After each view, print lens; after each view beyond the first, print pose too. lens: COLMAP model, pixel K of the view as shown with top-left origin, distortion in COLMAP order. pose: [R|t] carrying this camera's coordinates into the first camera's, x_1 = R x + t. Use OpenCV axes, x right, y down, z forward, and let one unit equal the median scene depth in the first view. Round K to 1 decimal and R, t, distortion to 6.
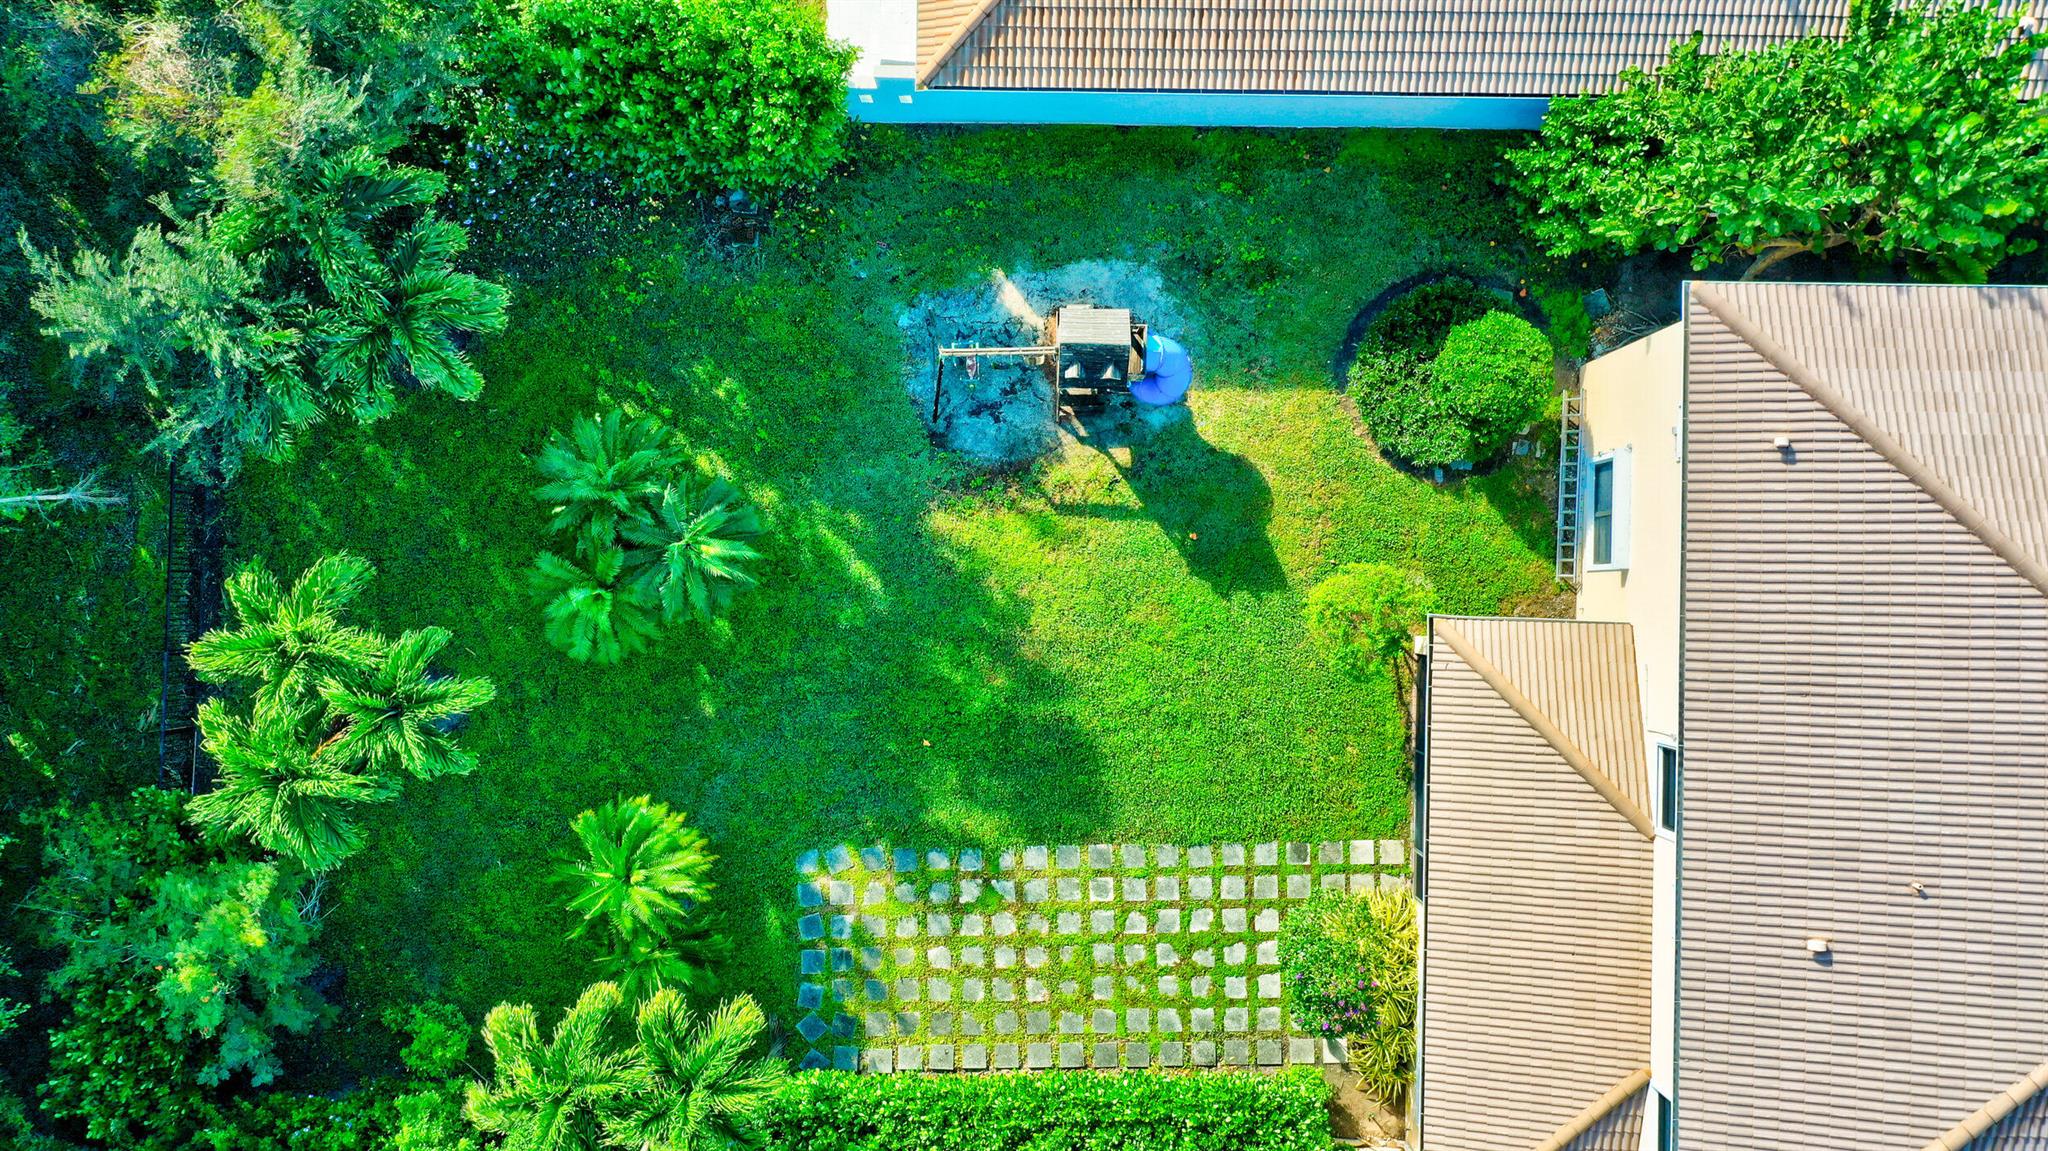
lens RADIAL K [[1592.3, 0, 1024.0], [0, 1592.3, 575.5], [0, 0, 1]] dist [0.004237, 0.000468]
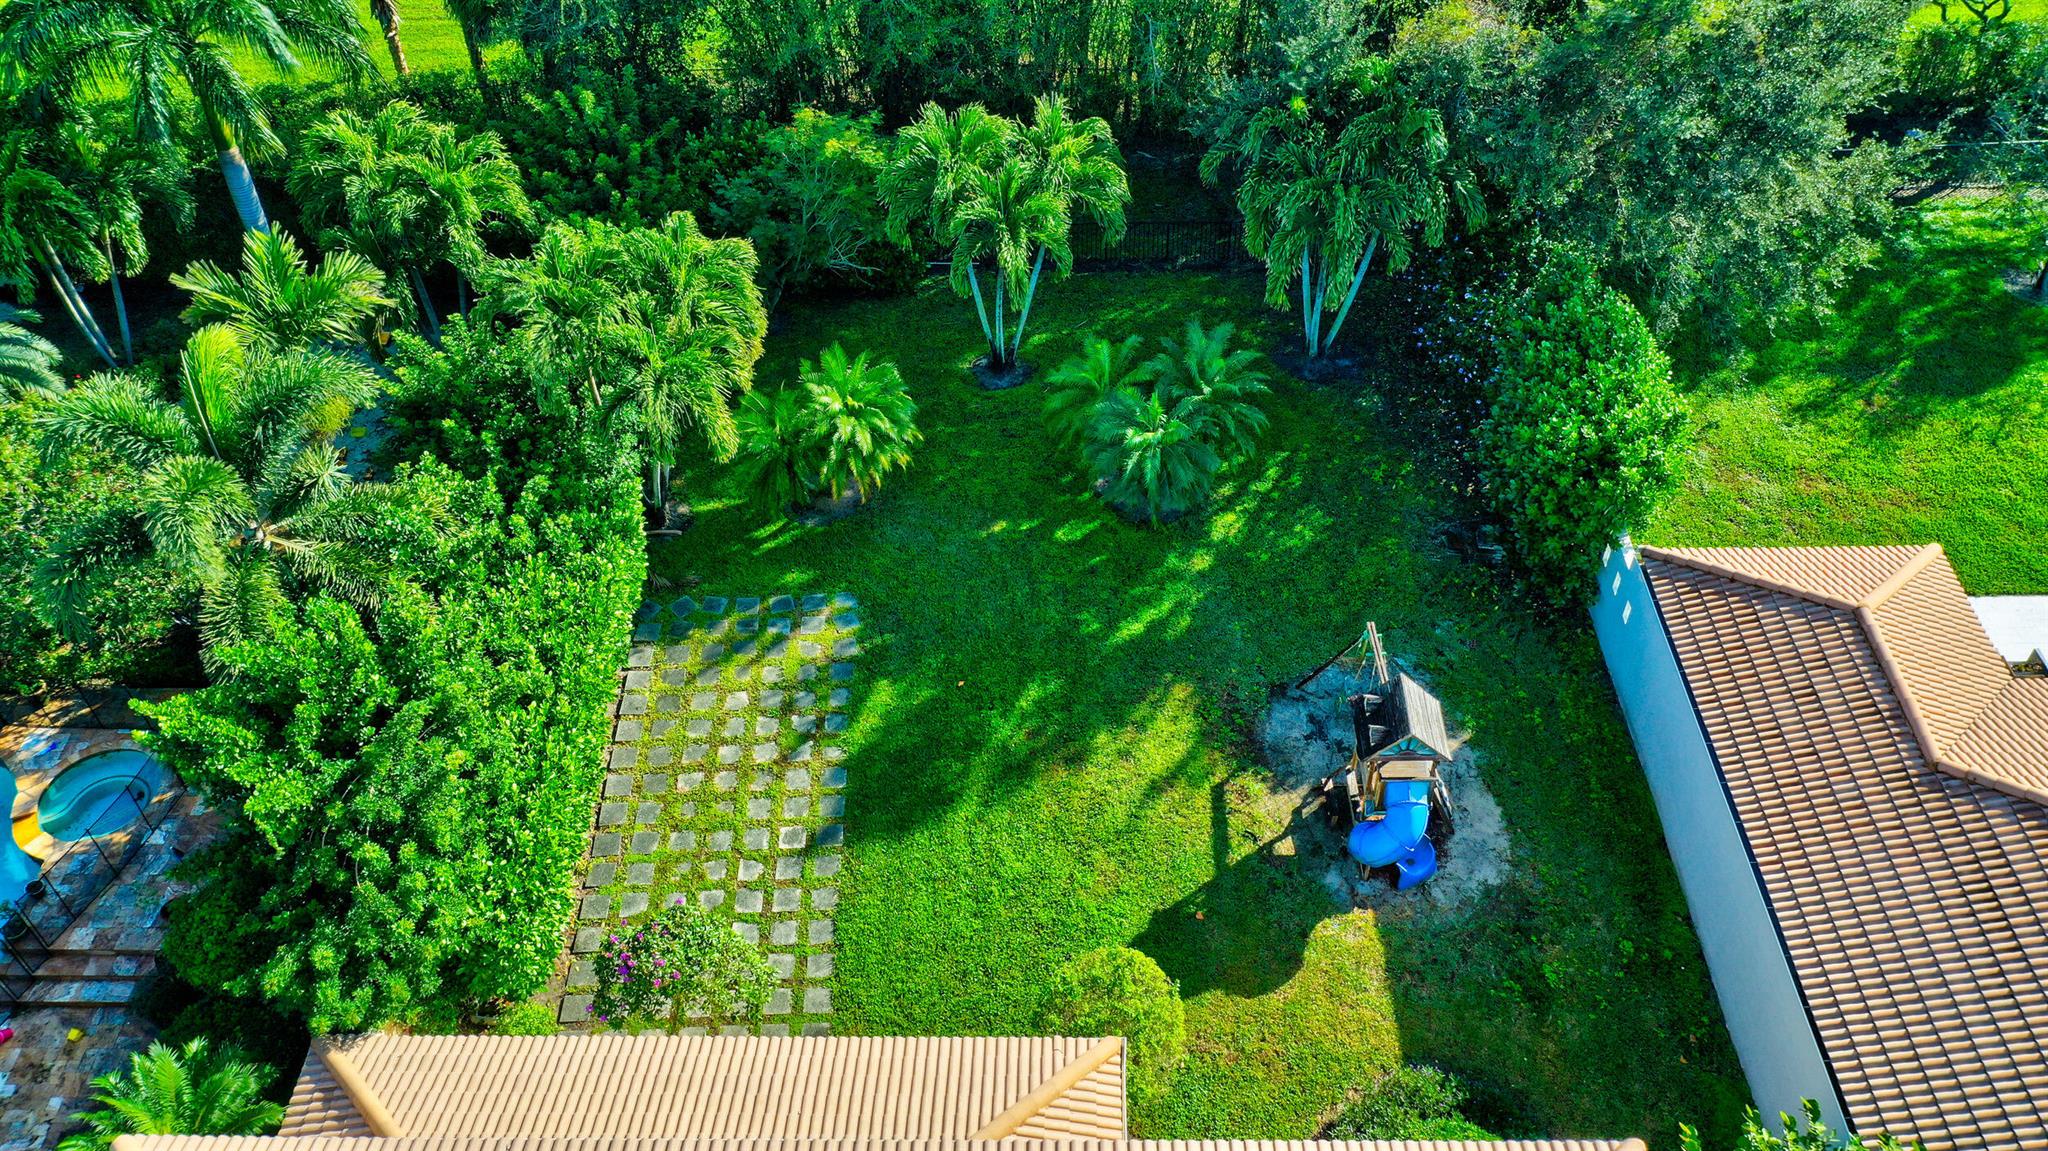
lens RADIAL K [[1613.8, 0, 1017.0], [0, 1613.8, 579.1], [0, 0, 1]] dist [-0.003823, -0.000891]
pose [[0.007093, 0.721454, -0.692426, 0.578877], [-0.999310, 0.030351, 0.021386, 0.049258], [0.036445, 0.691797, 0.721171, 0.260631]]
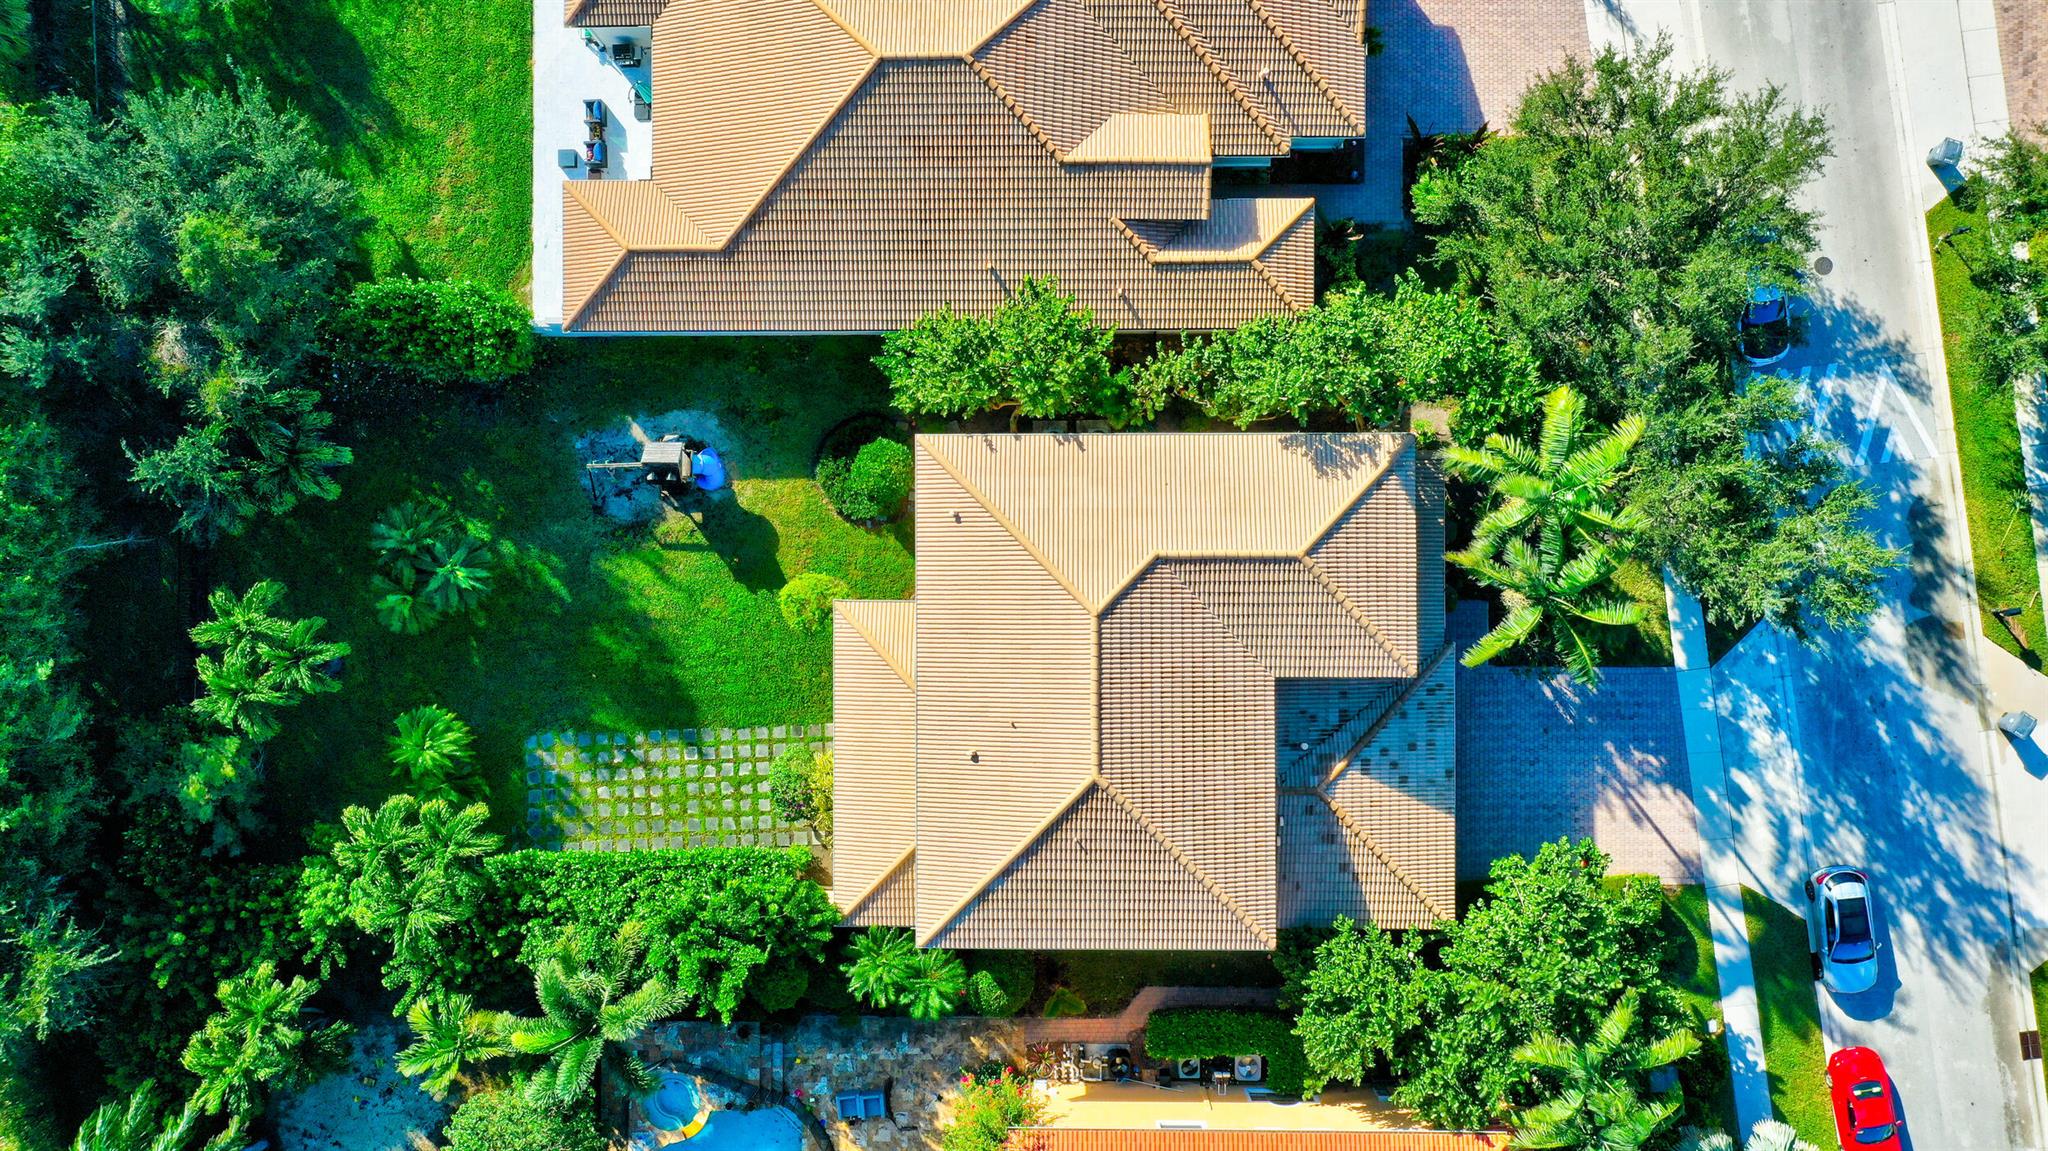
lens RADIAL K [[1596.7, 0, 1026.8], [0, 1596.7, 571.1], [0, 0, 1]] dist [-0.003784, 0.004873]
pose [[0.999741, -0.022028, 0.005690, 0.437774], [0.022040, 0.999755, -0.002056, -0.000689], [-0.005644, 0.002181, 0.999982, -0.858073]]
